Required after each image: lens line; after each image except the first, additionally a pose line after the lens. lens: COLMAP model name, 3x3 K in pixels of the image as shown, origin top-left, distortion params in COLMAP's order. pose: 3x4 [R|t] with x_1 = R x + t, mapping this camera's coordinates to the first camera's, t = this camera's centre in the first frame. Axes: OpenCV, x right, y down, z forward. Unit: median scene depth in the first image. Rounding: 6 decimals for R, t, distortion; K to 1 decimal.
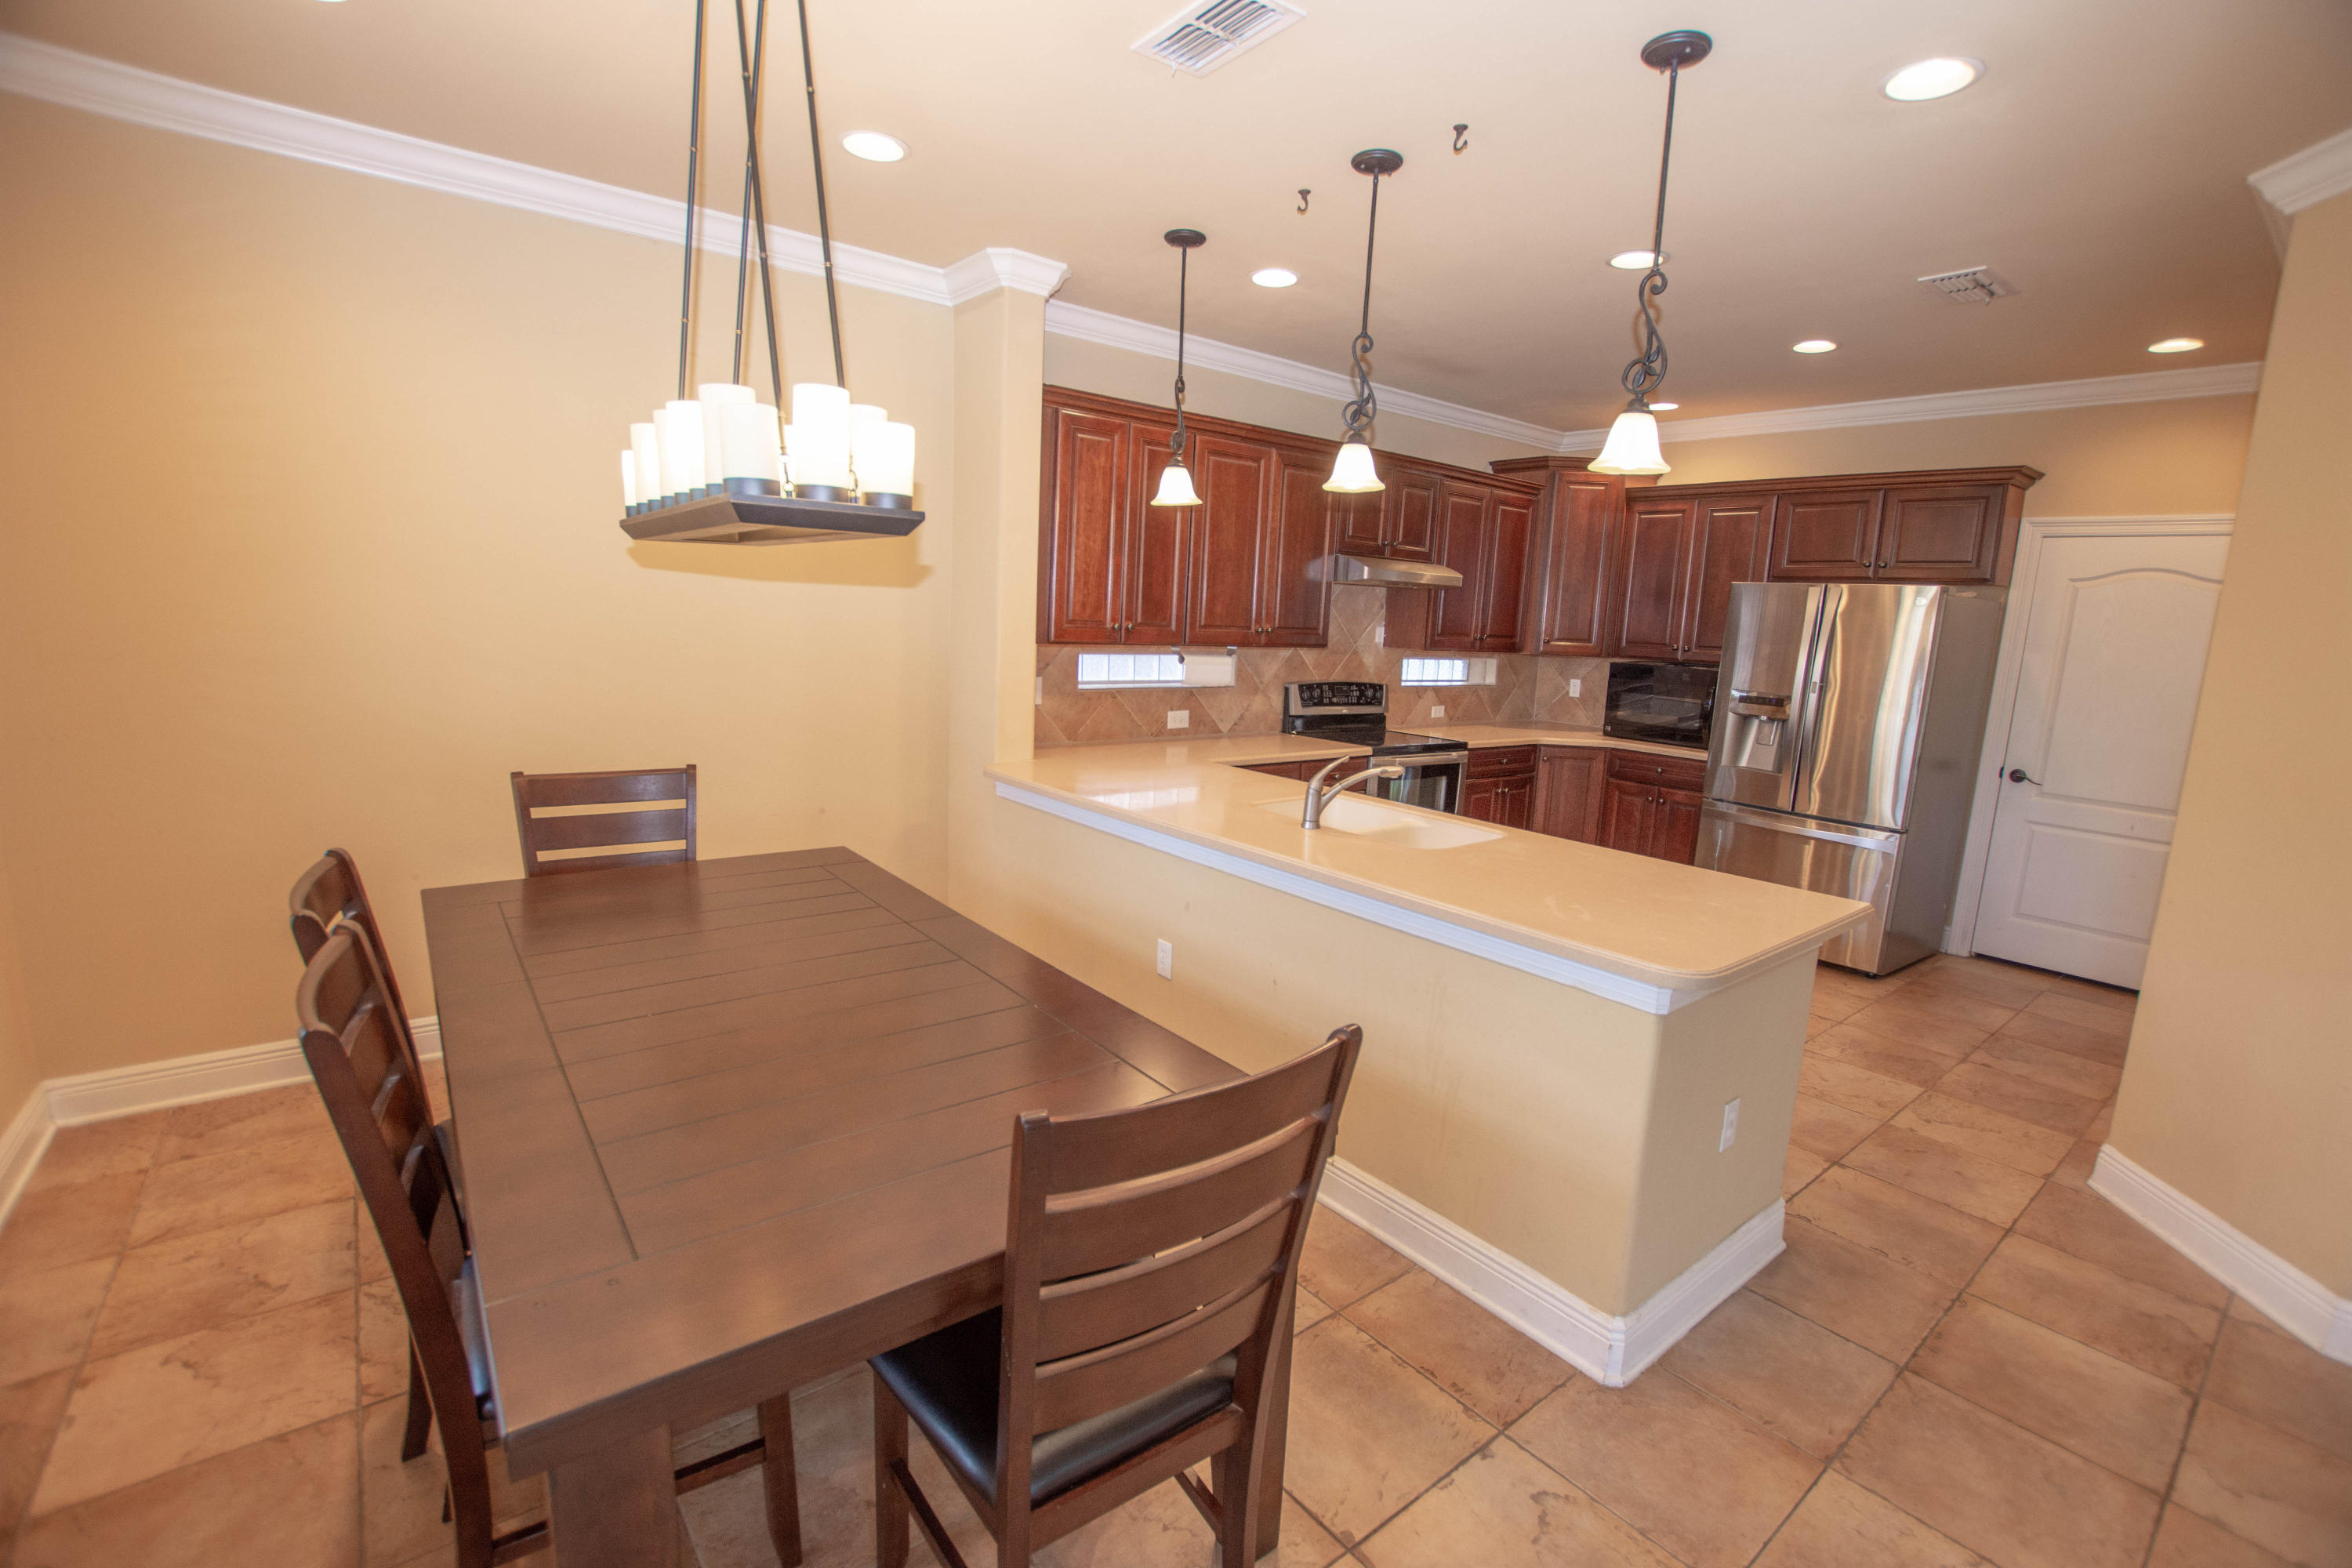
lens RADIAL K [[1030.0, 0, 1187.7], [0, 1030.0, 785.1], [0, 0, 1]] dist [-0.034161, 0.004277]
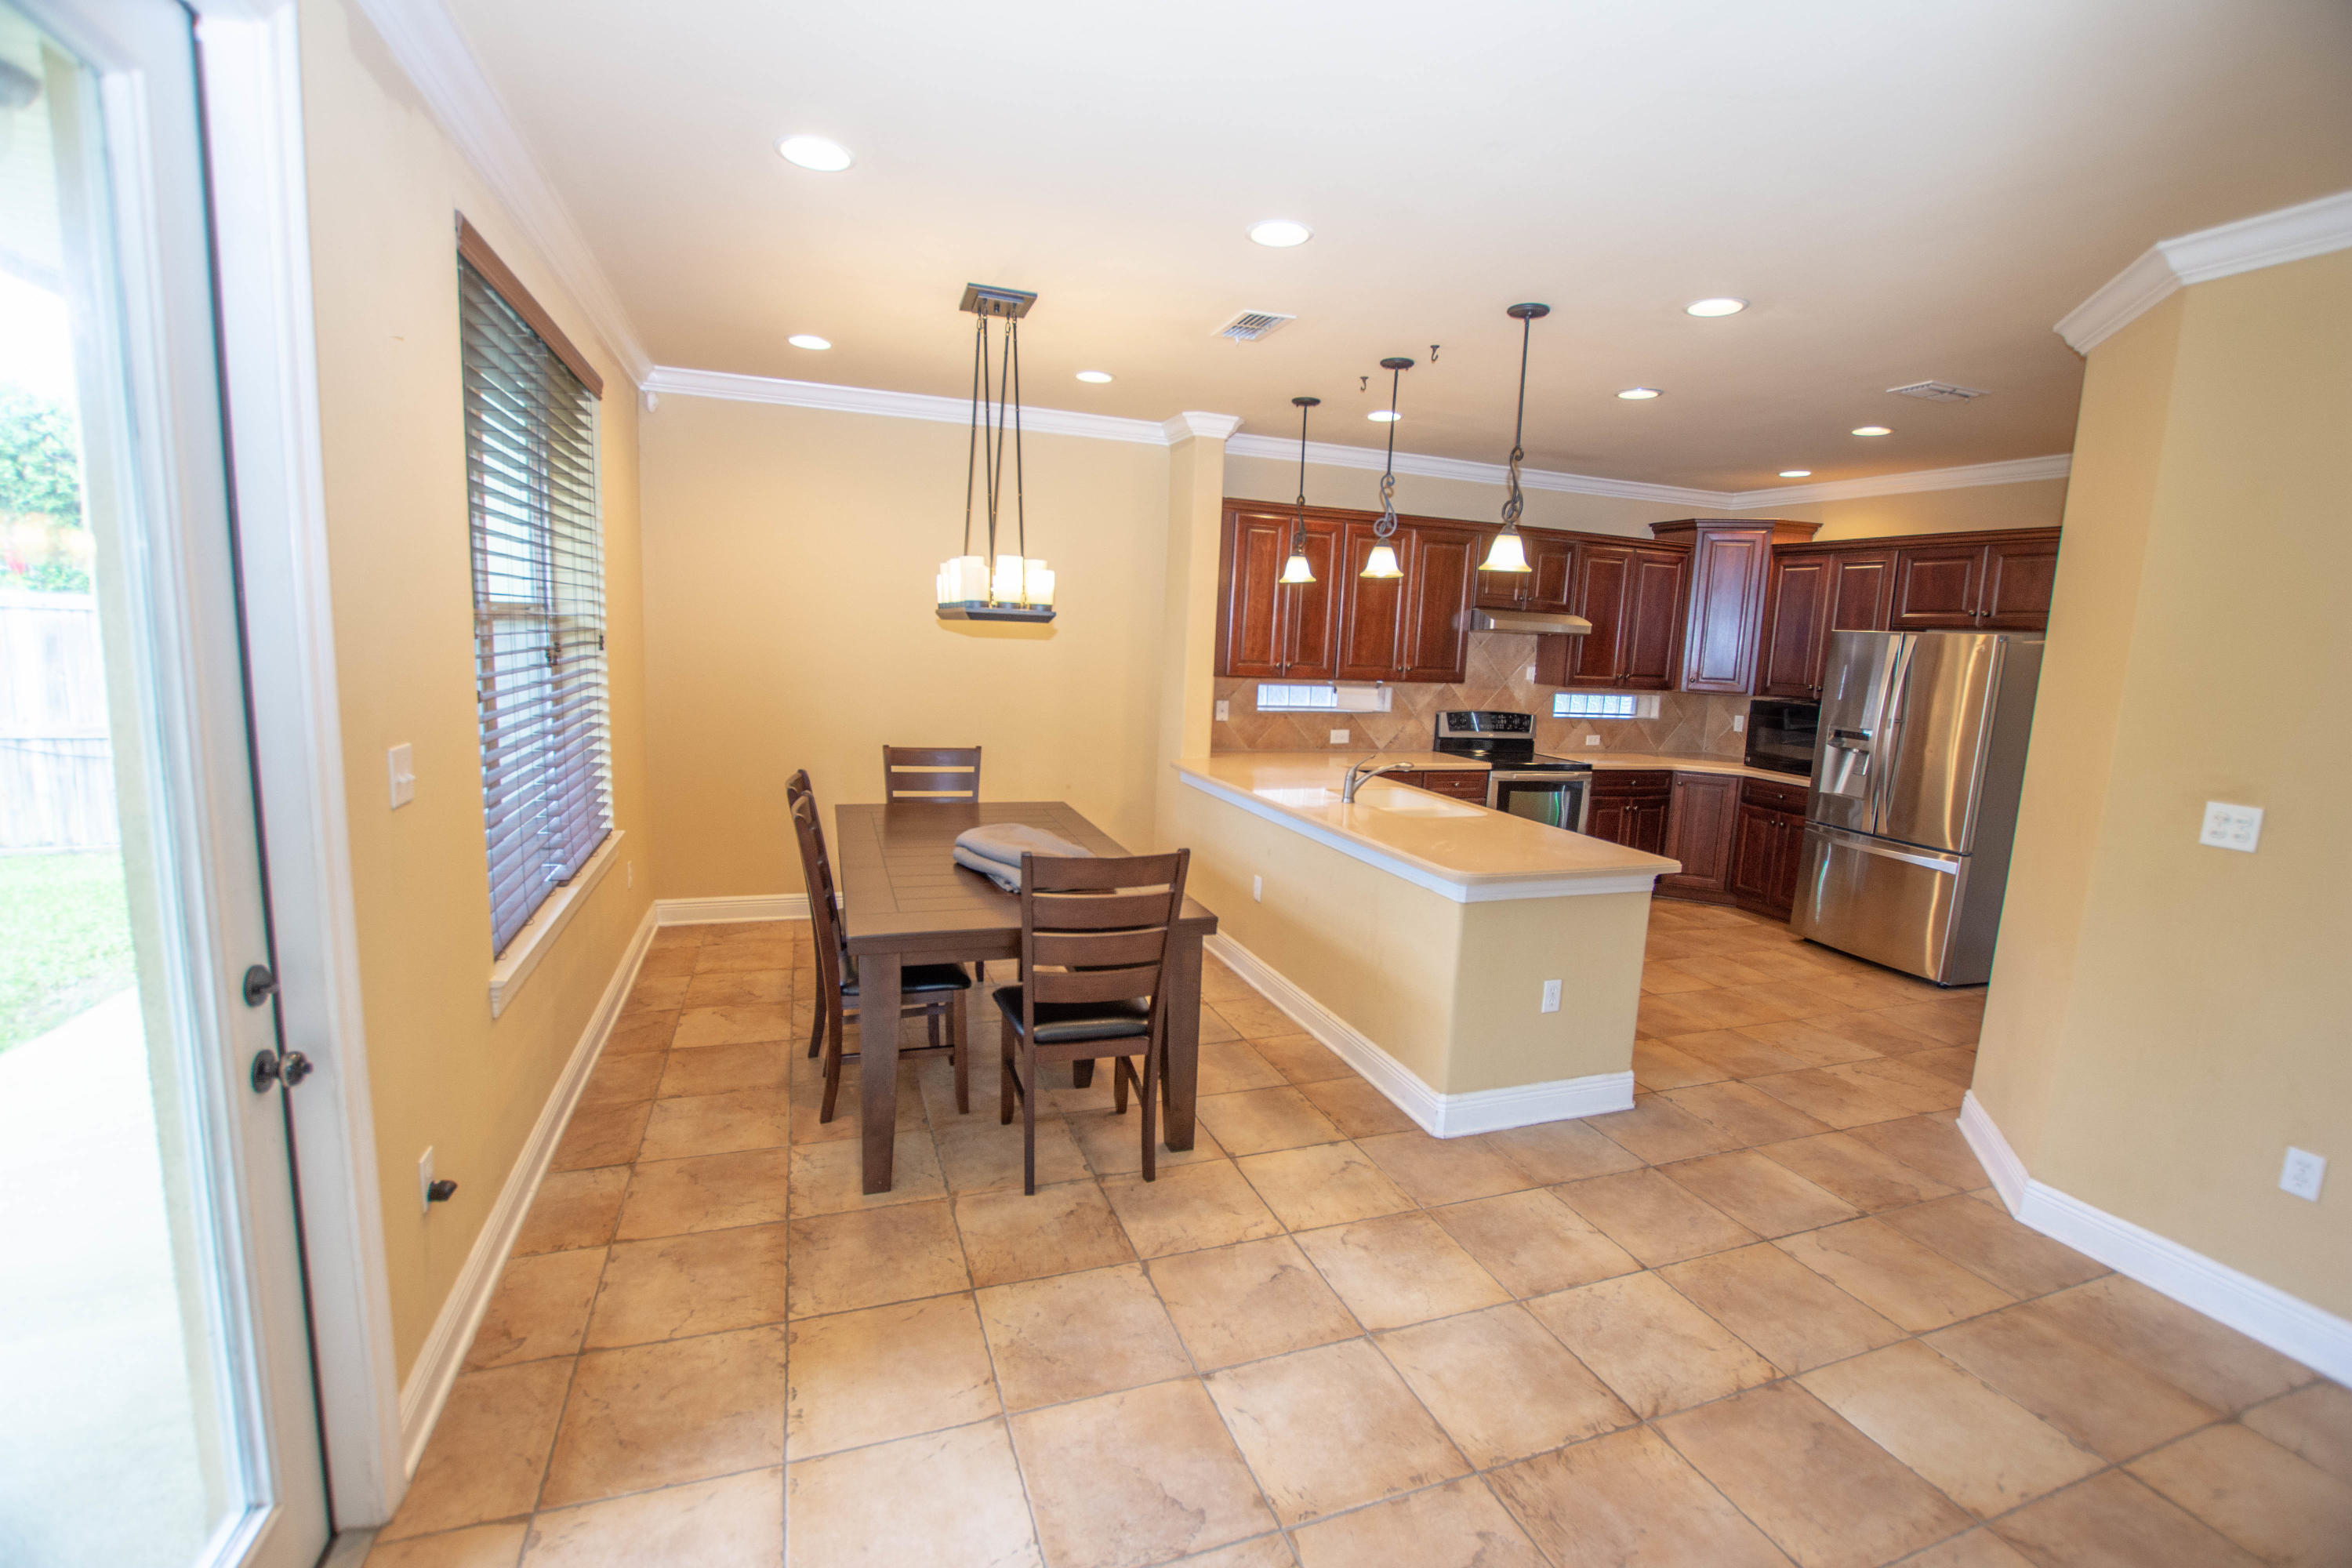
lens RADIAL K [[1030.0, 0, 1187.7], [0, 1030.0, 785.1], [0, 0, 1]] dist [-0.034161, 0.004277]
pose [[0.948385, 0.044237, -0.314021, 0.247467], [-0.054409, 0.998237, -0.023699, 0.043392], [0.312419, 0.039562, 0.949120, -0.326037]]
